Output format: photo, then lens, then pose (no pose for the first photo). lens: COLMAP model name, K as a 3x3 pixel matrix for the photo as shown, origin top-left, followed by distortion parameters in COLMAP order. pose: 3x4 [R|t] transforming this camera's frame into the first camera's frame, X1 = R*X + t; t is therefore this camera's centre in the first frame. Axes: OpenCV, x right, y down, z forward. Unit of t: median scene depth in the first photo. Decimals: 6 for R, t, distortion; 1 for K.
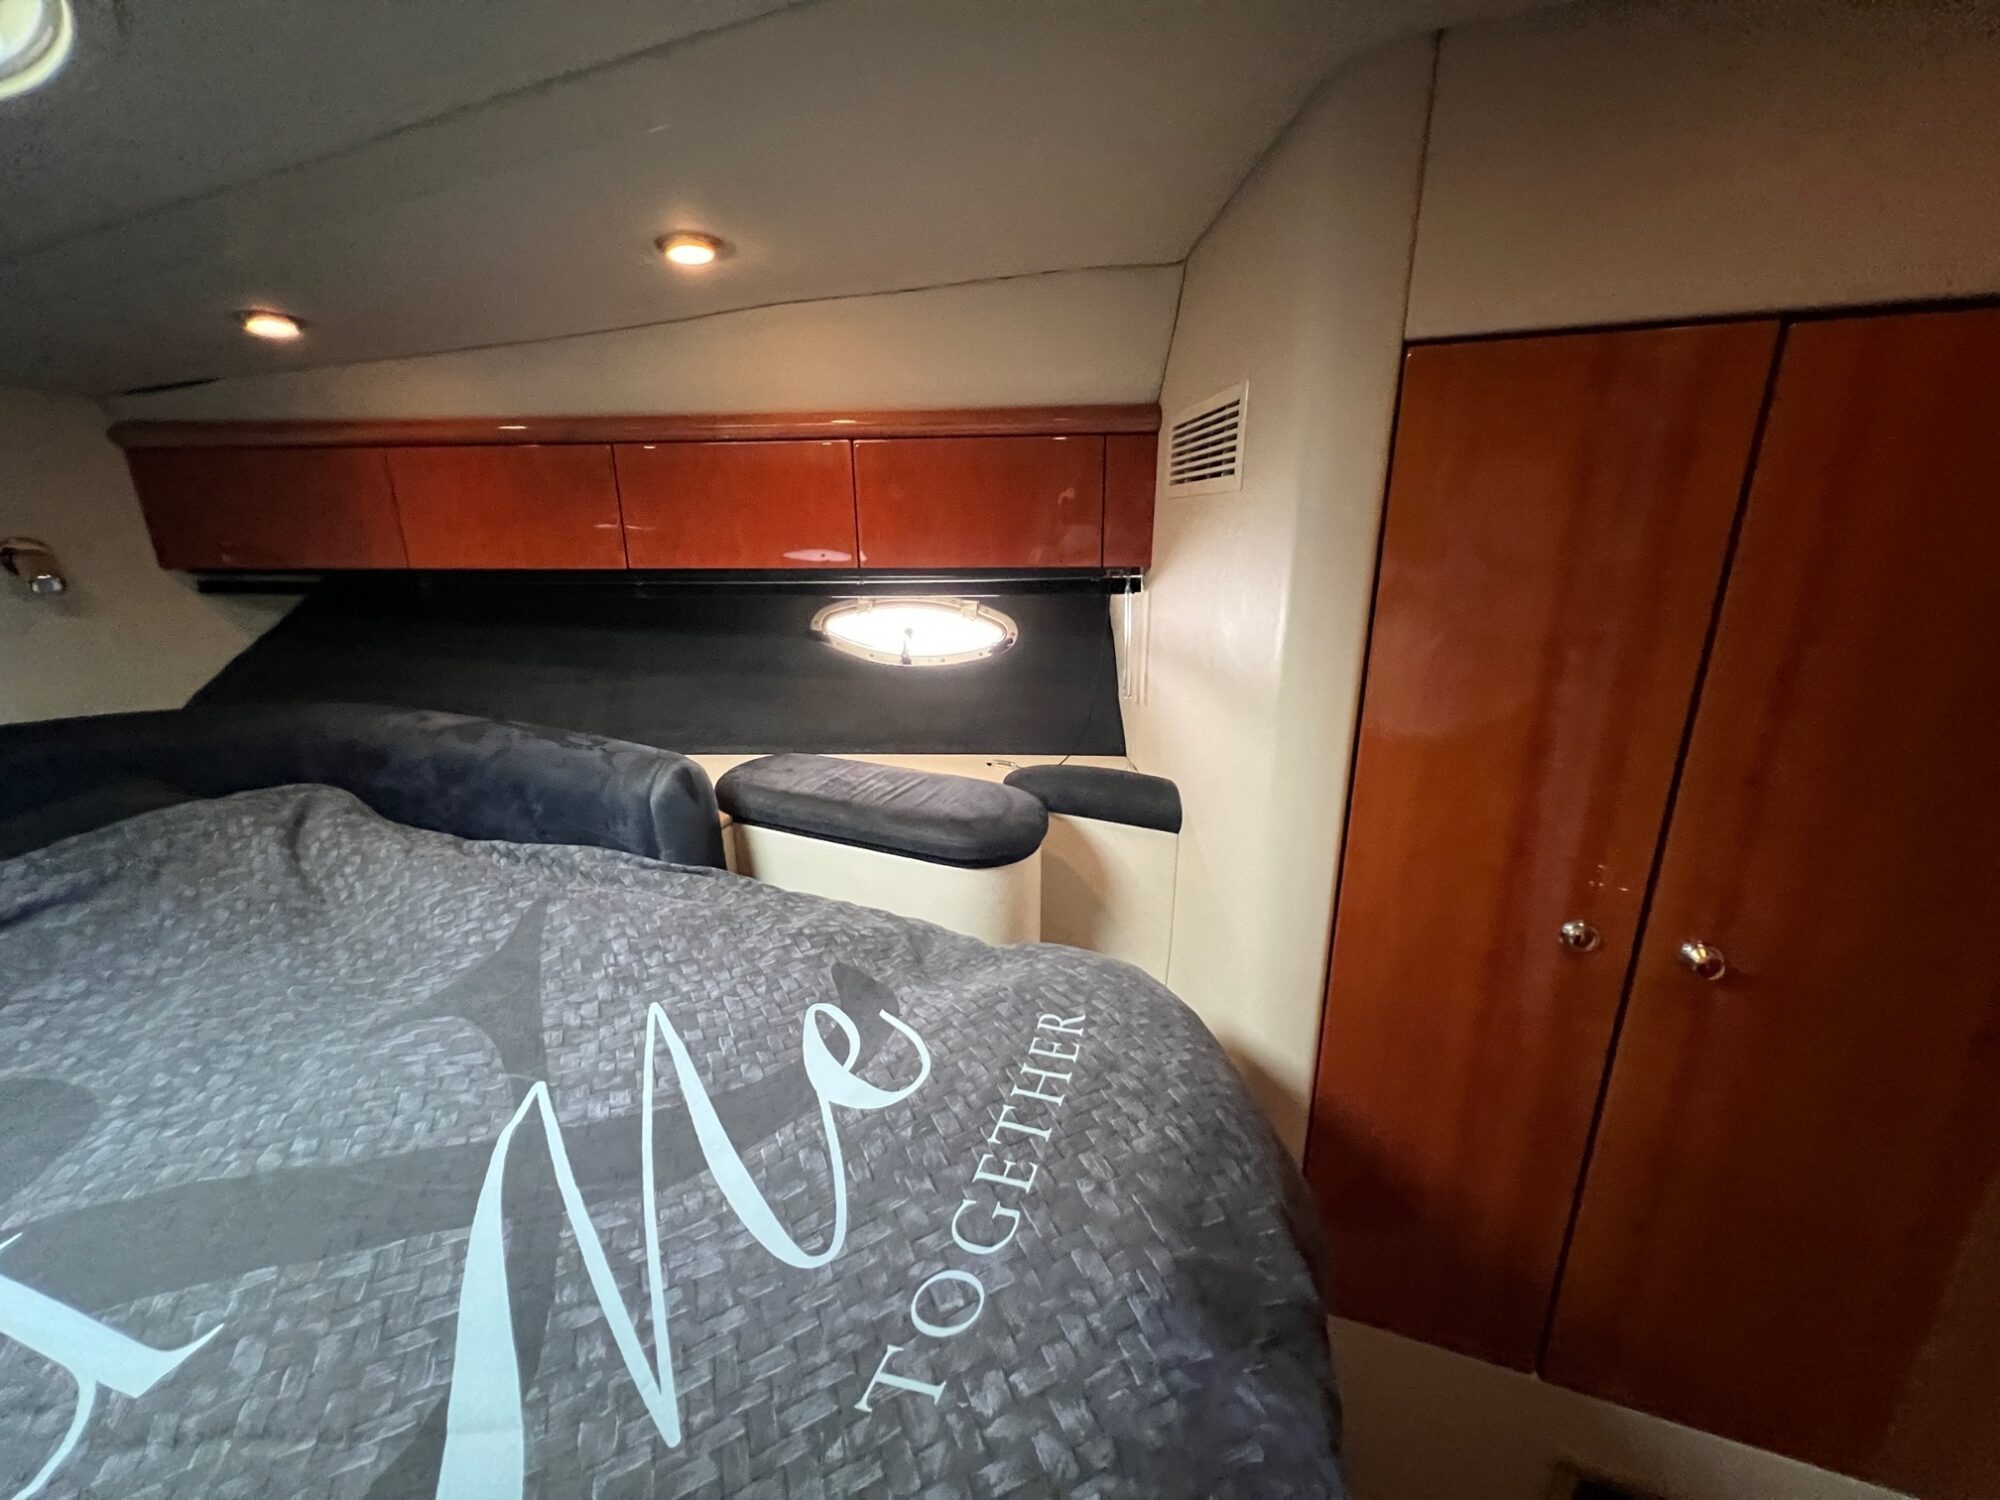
lens RADIAL K [[799.1, 0, 1001.8], [0, 799.1, 748.0], [0, 0, 1]] dist [-0.003319, 0.000084]
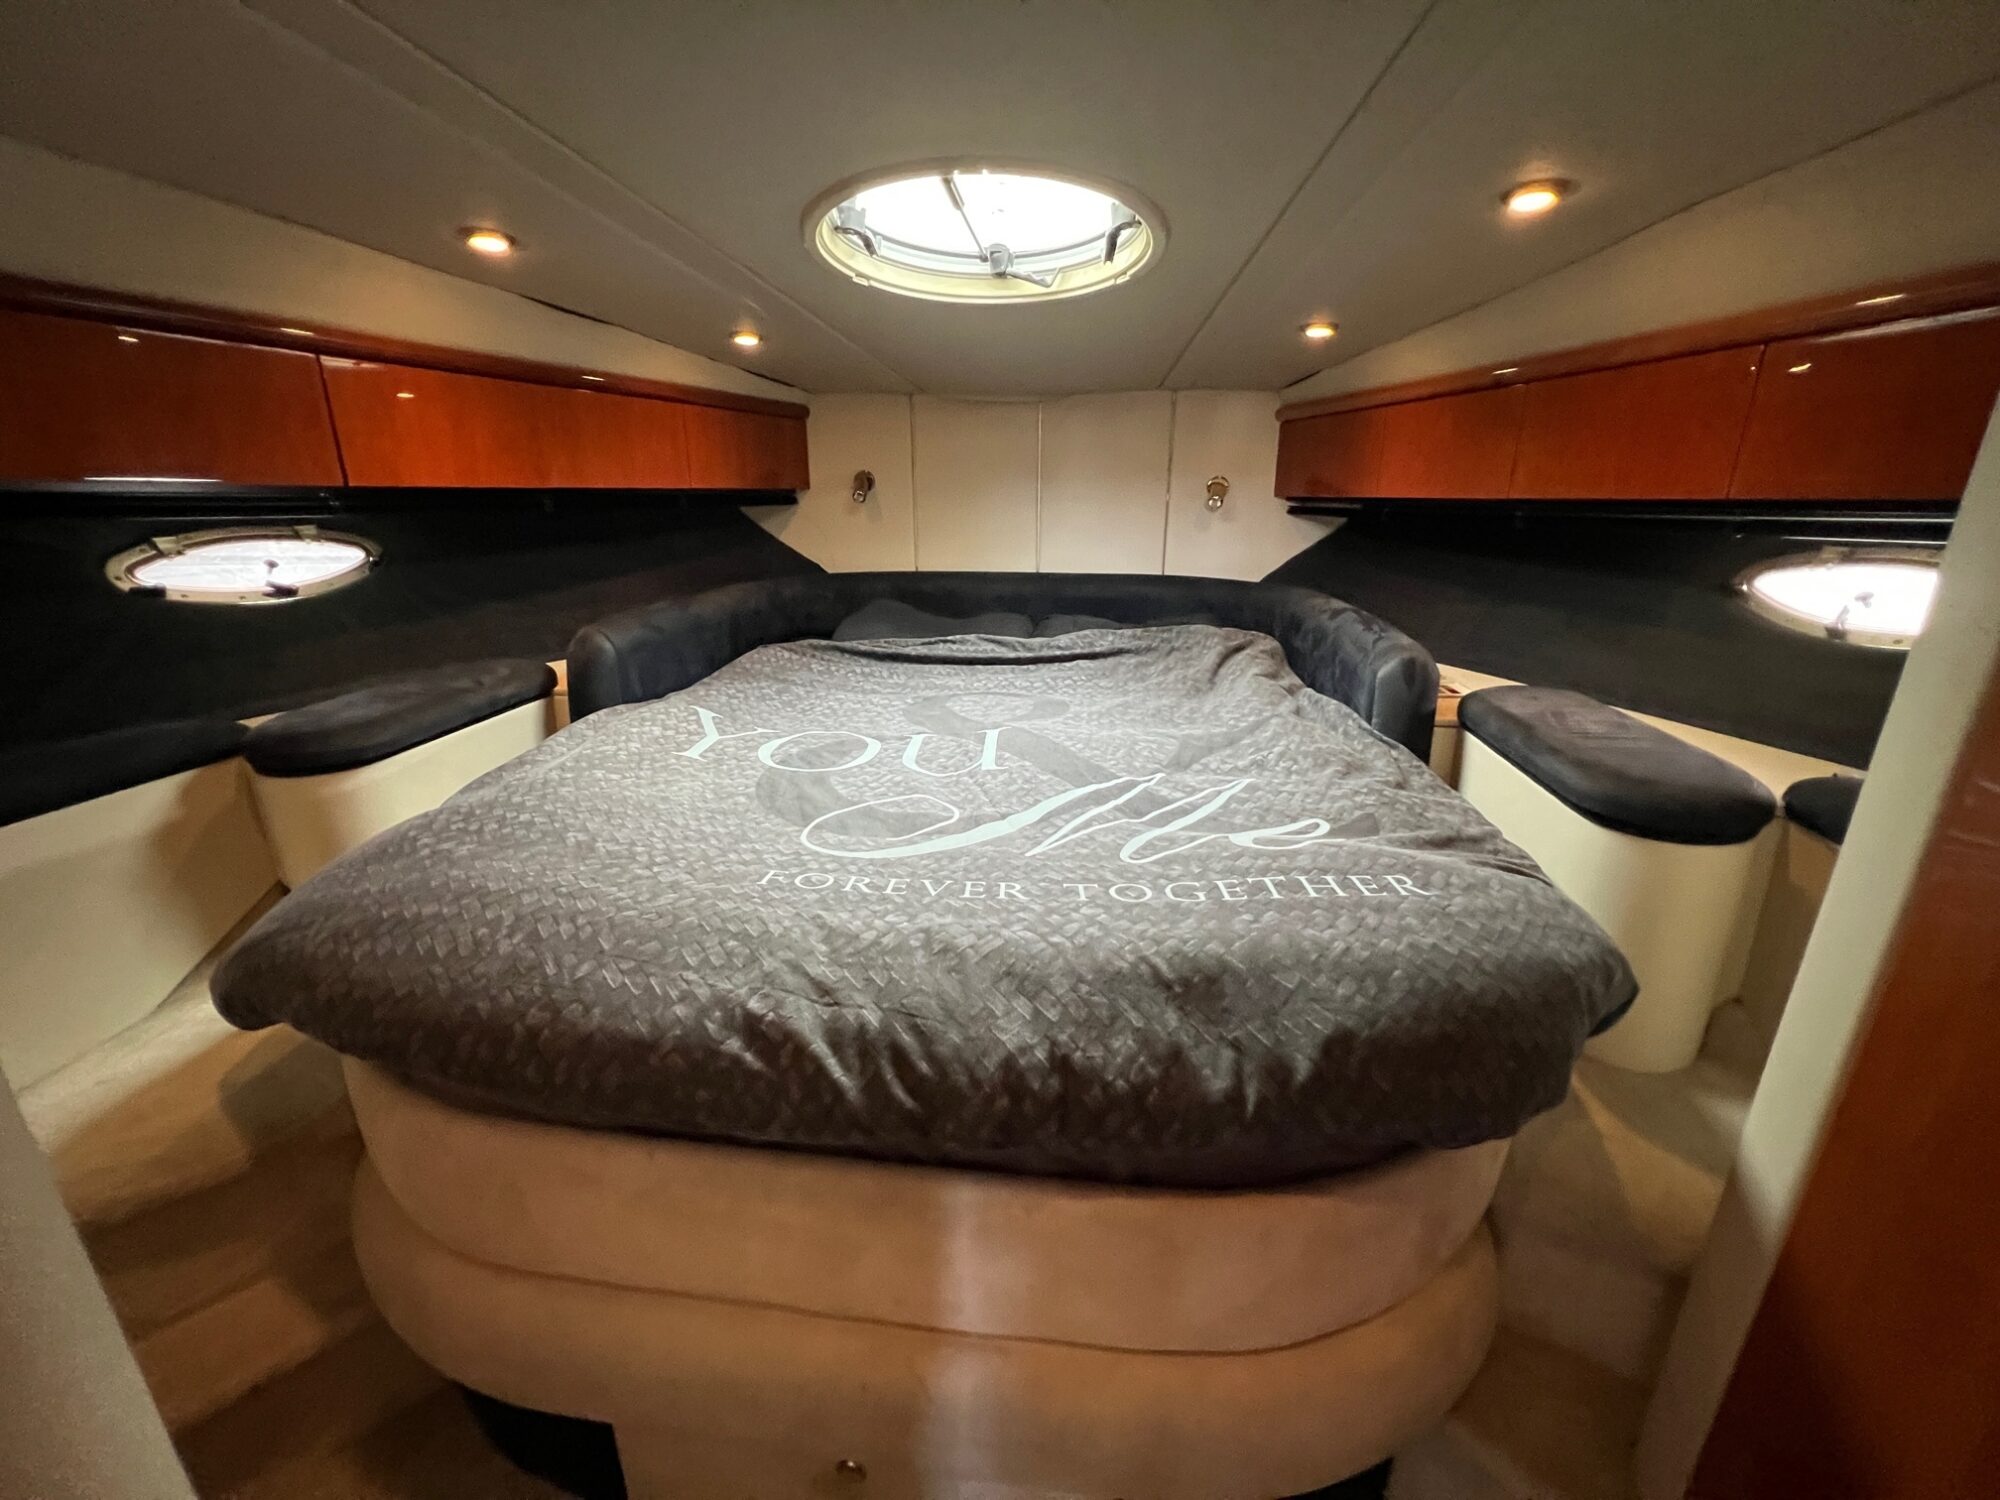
lens RADIAL K [[799.1, 0, 999.1], [0, 799.1, 745.0], [0, 0, 1]] dist [-0.003319, 0.000084]
pose [[0.266779, 0.295869, -0.917219, 0.720128], [-0.267576, 0.937034, 0.224434, 0.055204], [0.925868, 0.185552, 0.329148, 0.072377]]
